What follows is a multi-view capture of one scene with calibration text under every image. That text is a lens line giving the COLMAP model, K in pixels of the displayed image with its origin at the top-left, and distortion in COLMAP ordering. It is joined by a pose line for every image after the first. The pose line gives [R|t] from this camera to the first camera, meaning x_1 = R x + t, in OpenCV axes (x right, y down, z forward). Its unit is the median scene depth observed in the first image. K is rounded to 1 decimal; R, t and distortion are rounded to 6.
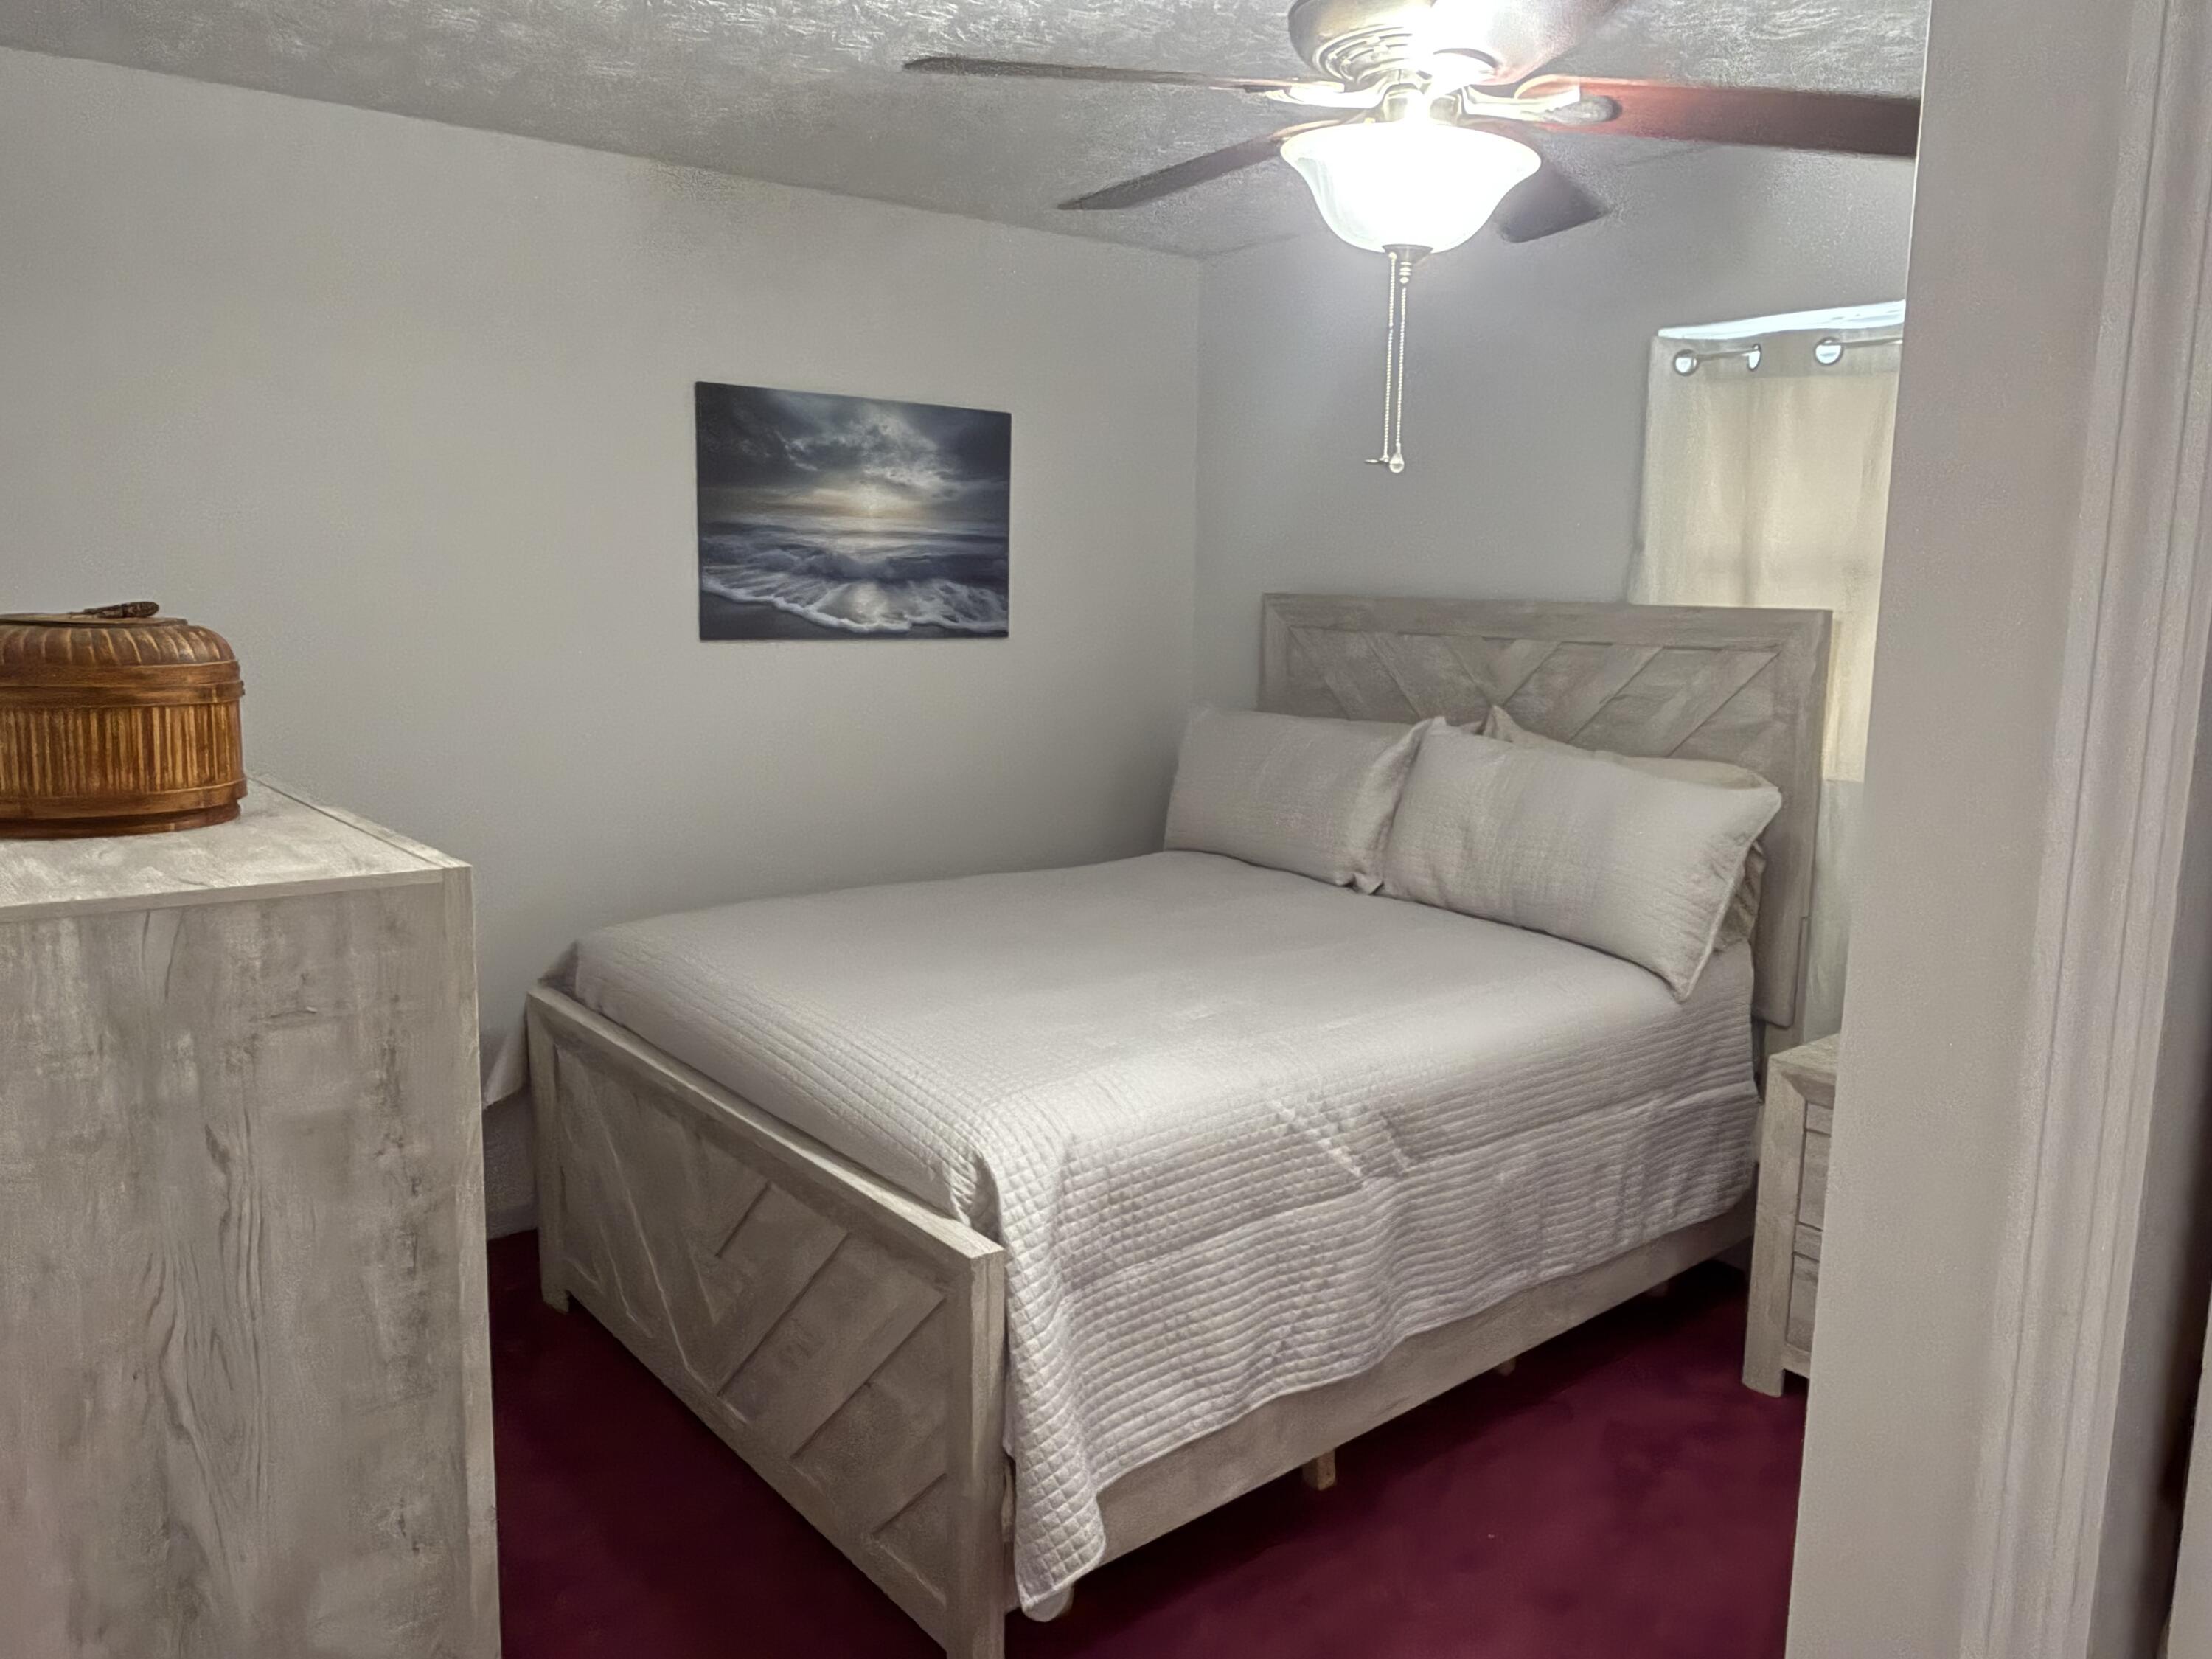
lens RADIAL K [[1584.2, 0, 1106.0], [0, 1584.2, 829.5], [0, 0, 1]] dist [-0.000887, 0.007788]
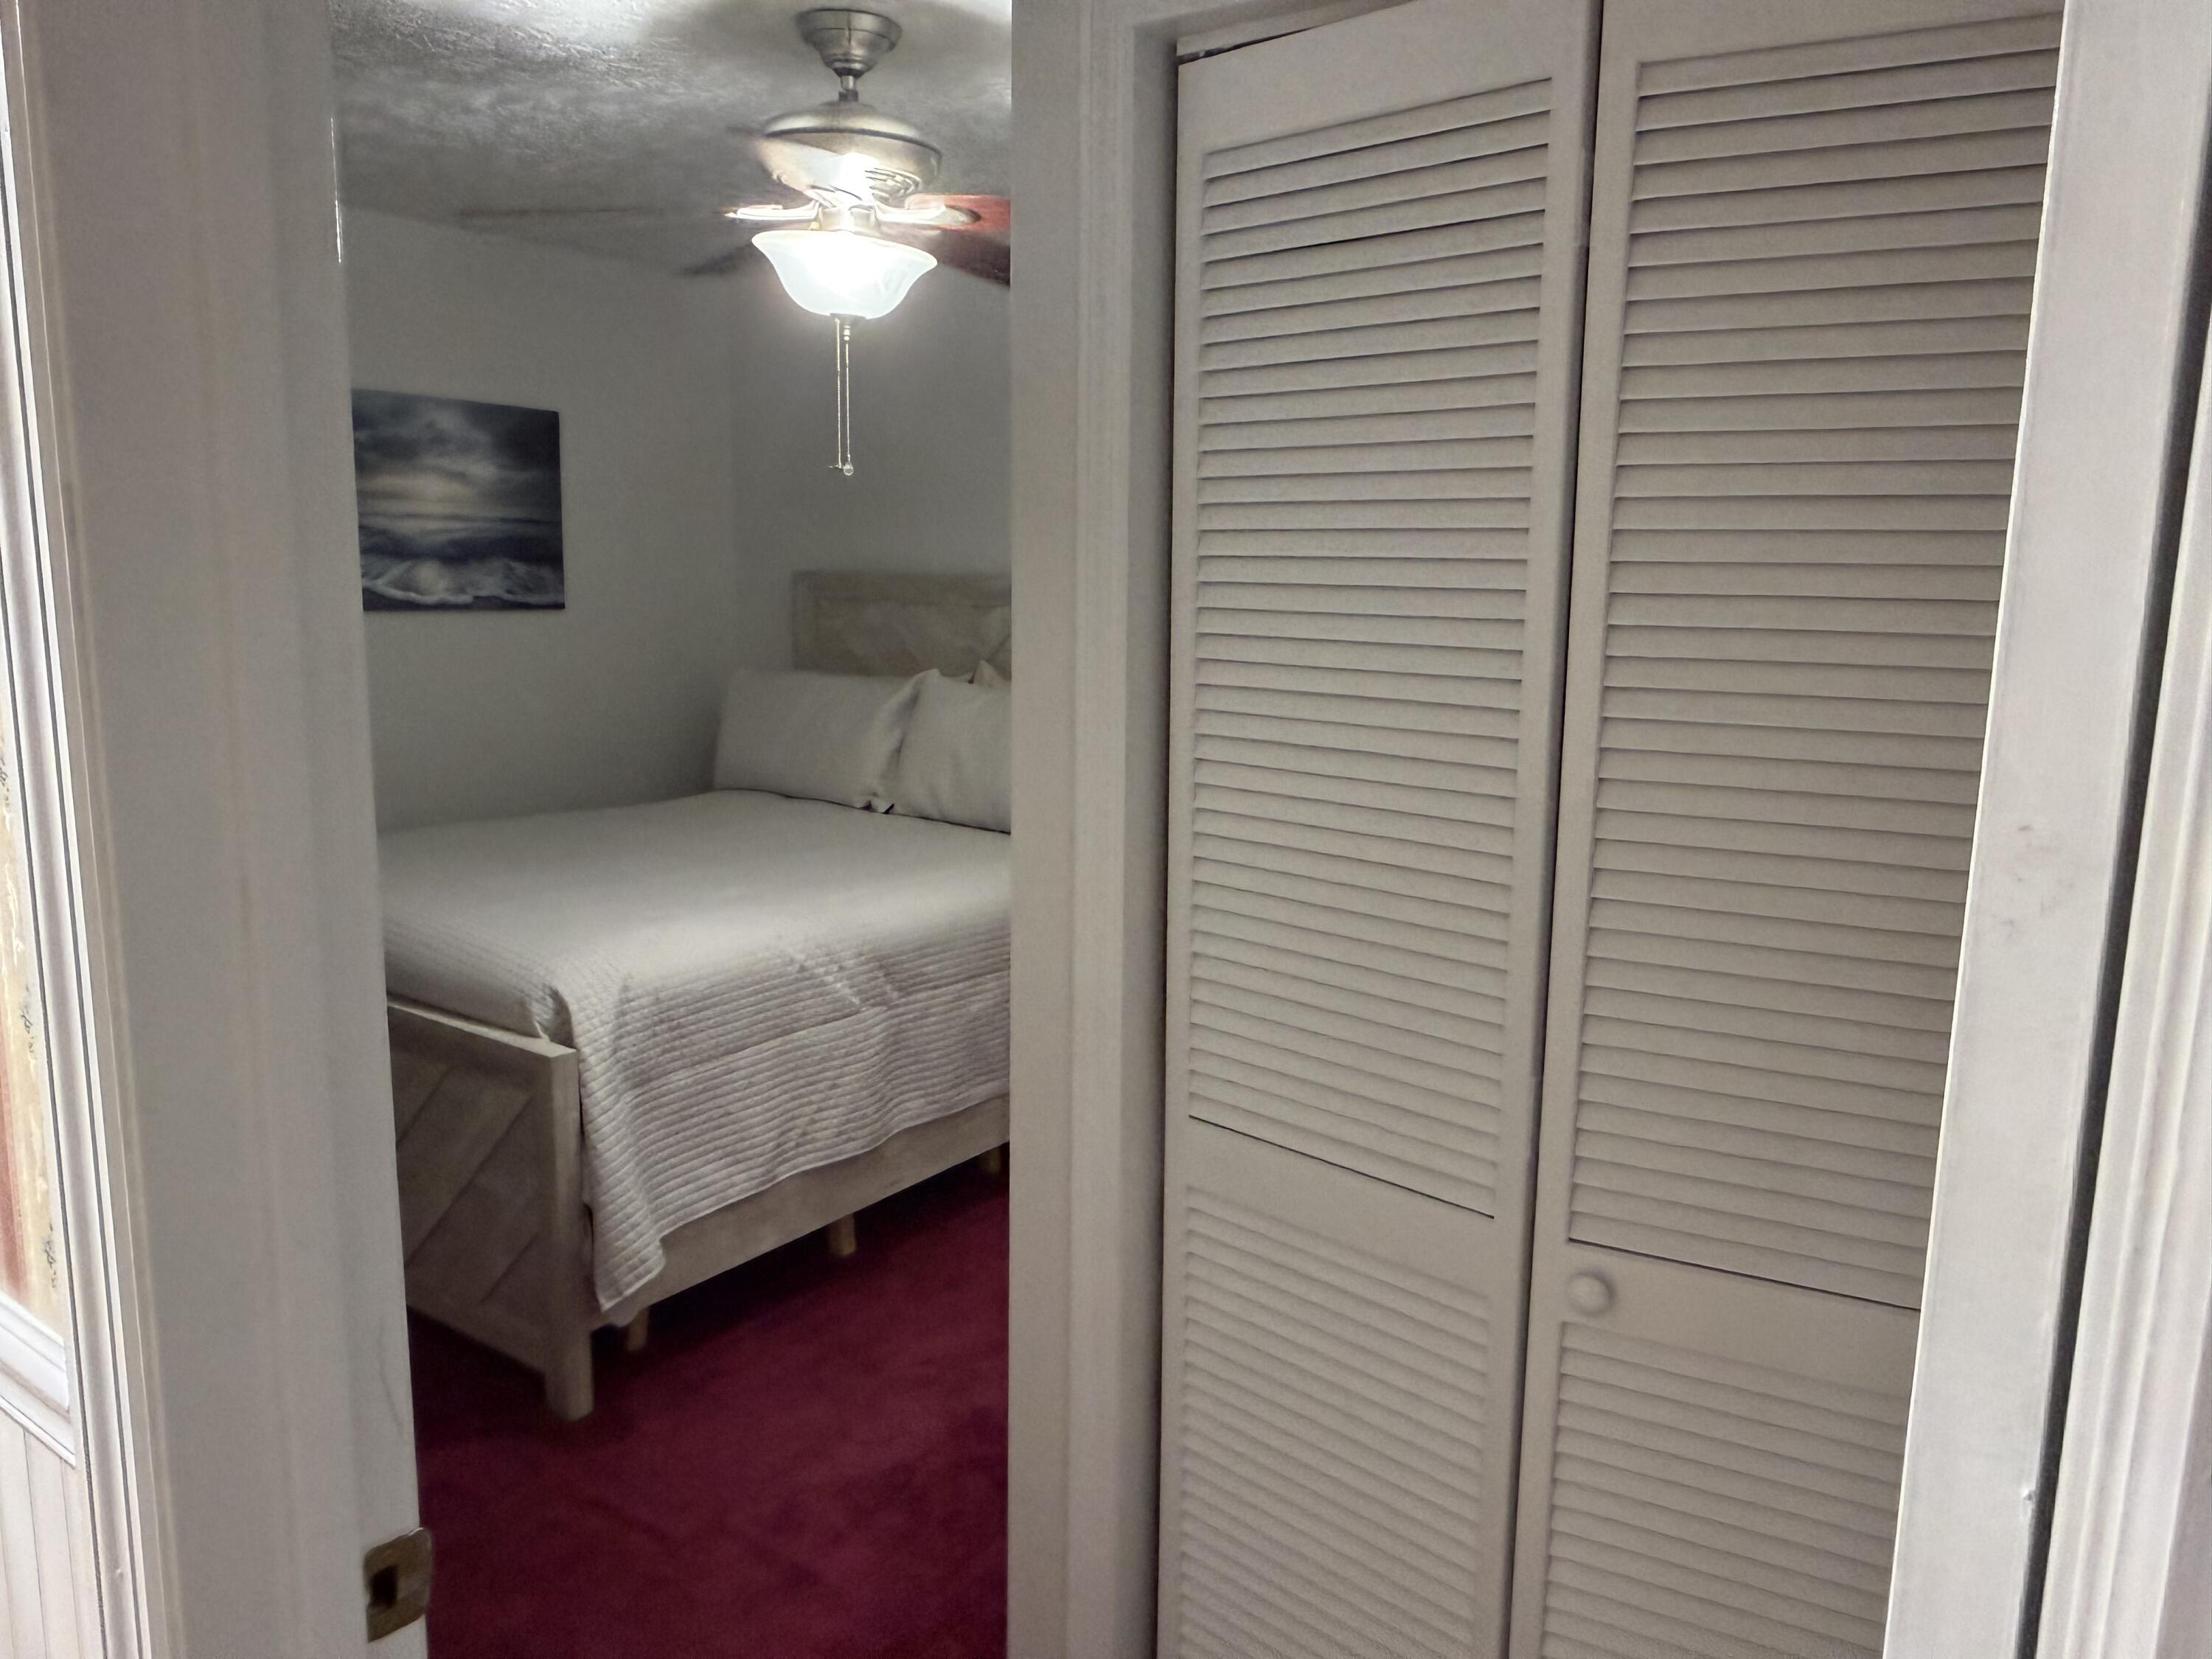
lens RADIAL K [[1584.2, 0, 1106.0], [0, 1584.2, 829.5], [0, 0, 1]] dist [-0.000887, 0.007788]
pose [[0.965852, -0.041451, 0.255758, 0.028115], [0.039567, 0.999139, 0.012513, 0.066340], [-0.256057, -0.001966, 0.966660, -0.349064]]
